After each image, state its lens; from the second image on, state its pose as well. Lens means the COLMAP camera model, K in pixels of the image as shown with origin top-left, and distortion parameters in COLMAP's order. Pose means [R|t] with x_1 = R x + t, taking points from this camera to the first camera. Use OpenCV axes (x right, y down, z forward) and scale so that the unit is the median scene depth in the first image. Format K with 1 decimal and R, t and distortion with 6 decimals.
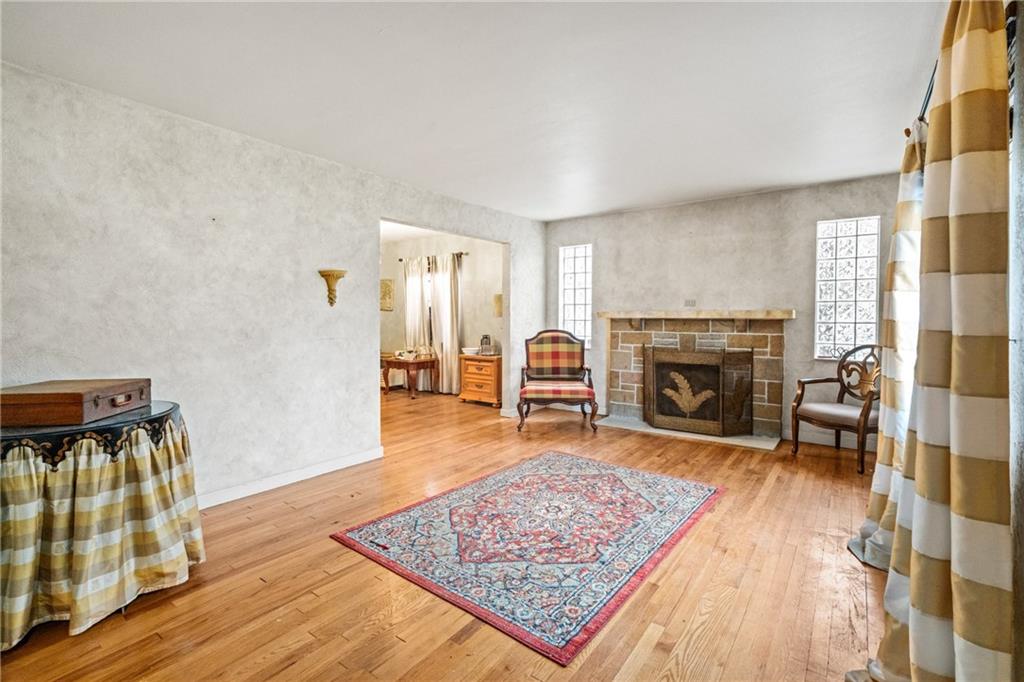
lens RADIAL K [[467.9, 0, 510.7], [0, 467.9, 324.5], [0, 0, 1]] dist [-0.002983, -0.000145]
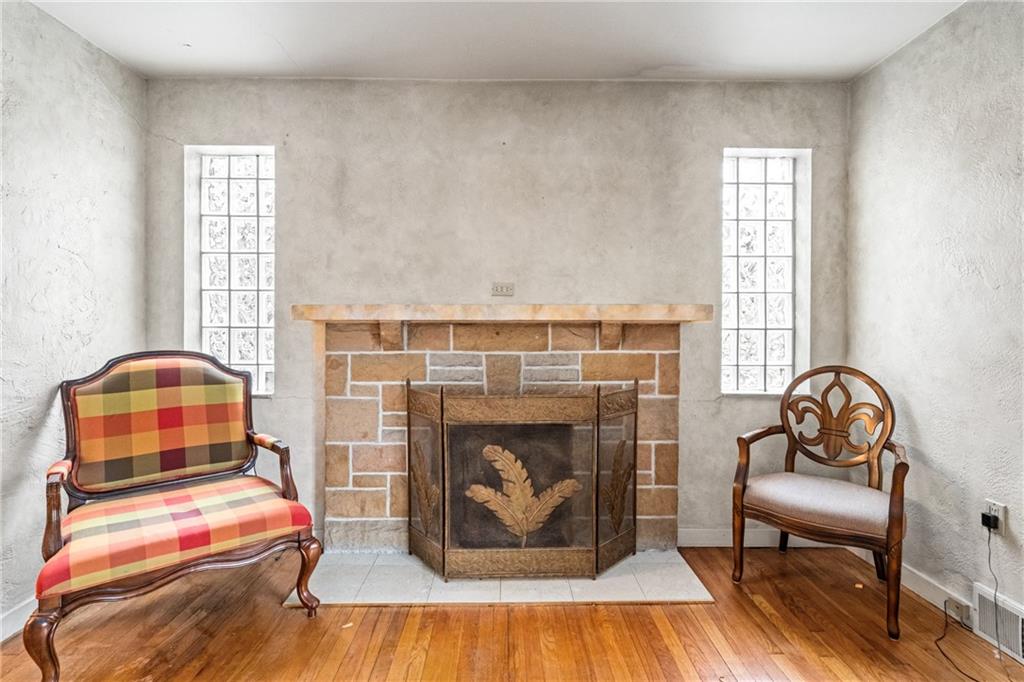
lens RADIAL K [[469.2, 0, 511.8], [0, 469.2, 331.9], [0, 0, 1]] dist [-0.002540, 0.000009]
pose [[0.791443, -0.002206, 0.611239, 0.095872], [0.010585, 0.999893, -0.010098, 0.002277], [-0.611151, 0.014462, 0.791382, 0.613007]]
